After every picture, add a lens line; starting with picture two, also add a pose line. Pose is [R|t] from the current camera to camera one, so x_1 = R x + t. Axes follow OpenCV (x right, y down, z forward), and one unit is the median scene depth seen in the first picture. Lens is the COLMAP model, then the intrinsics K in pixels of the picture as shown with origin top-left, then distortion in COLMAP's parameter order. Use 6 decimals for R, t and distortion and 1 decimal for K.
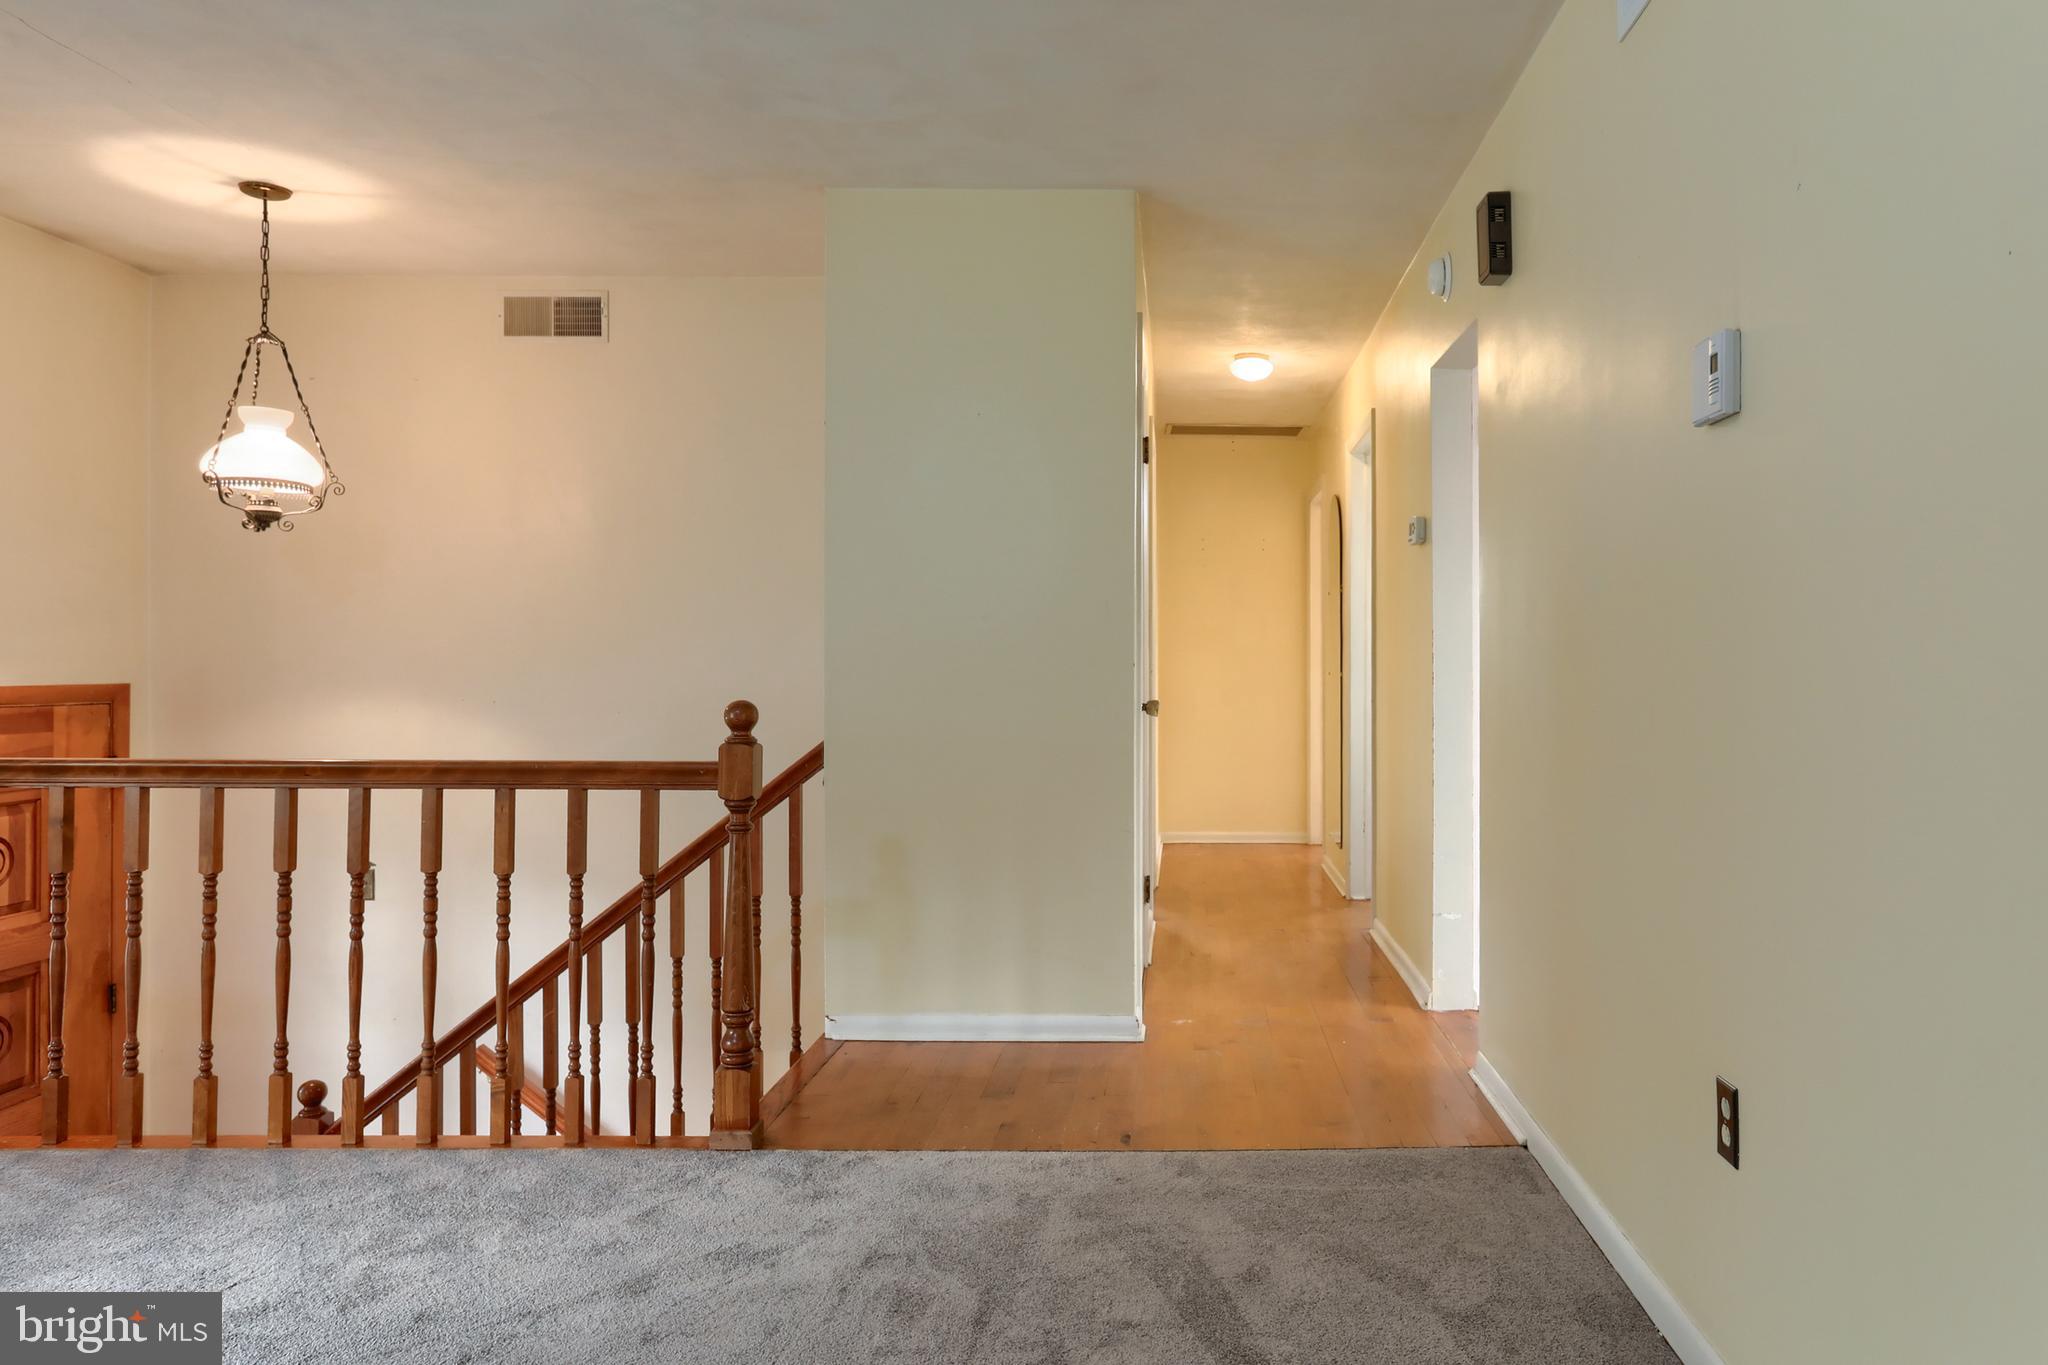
lens RADIAL K [[1356.7, 0, 1028.6], [0, 1356.7, 658.8], [0, 0, 1]] dist [0.003245, 0.000085]
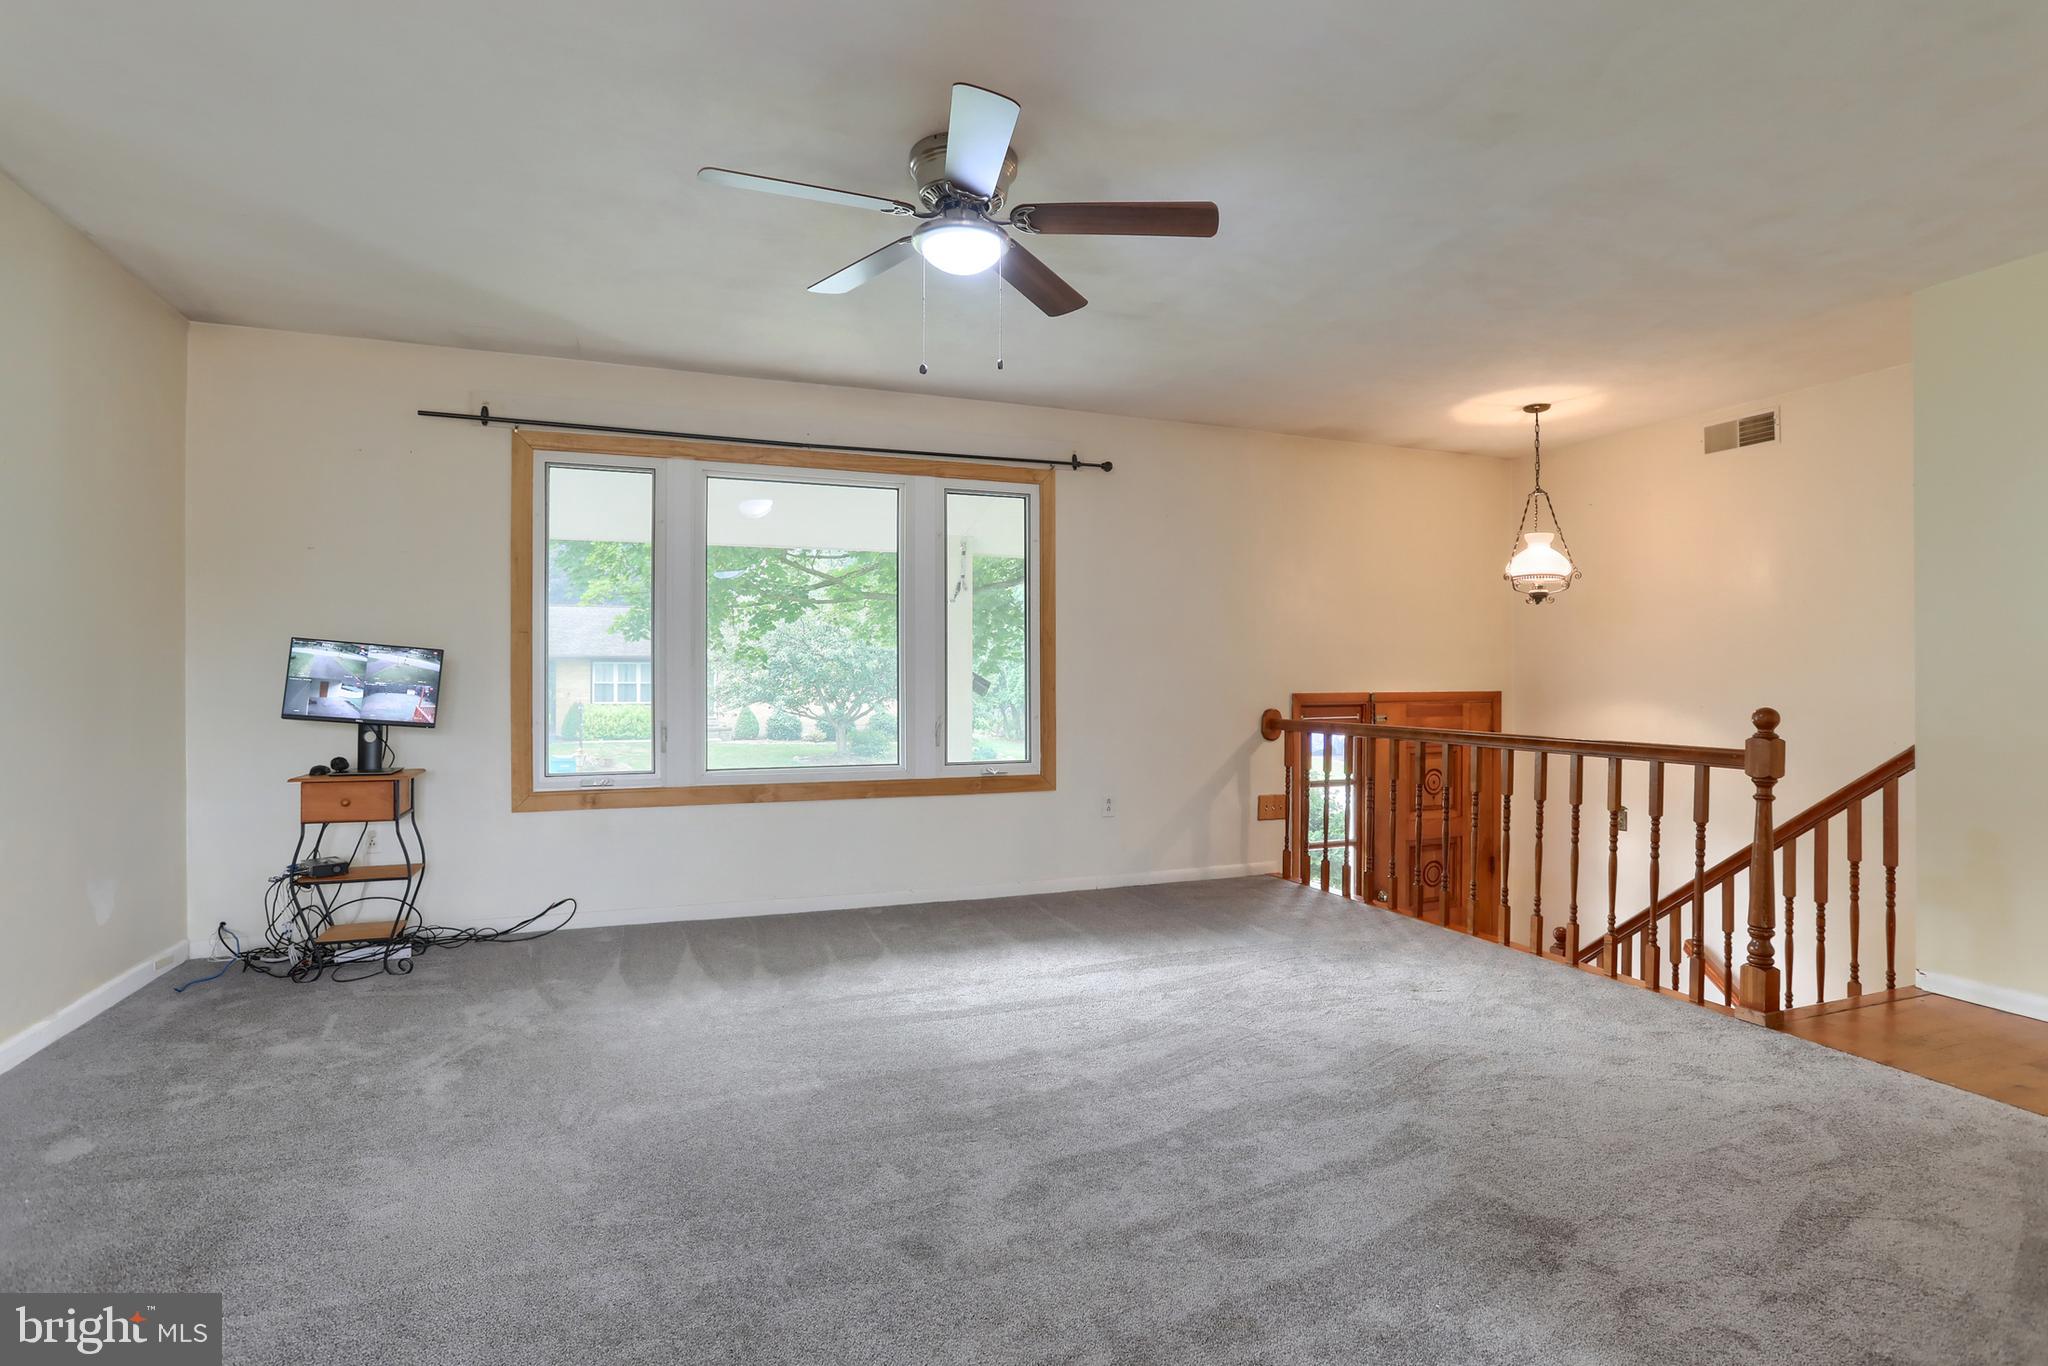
lens RADIAL K [[1035.0, 0, 1039.7], [0, 1035.0, 686.6], [0, 0, 1]] dist [-0.065736, 0.037591]
pose [[0.357725, 0.006025, -0.933808, 0.426359], [0.007242, 0.999931, 0.009226, -0.005236], [0.933799, -0.010063, 0.357656, -0.061497]]
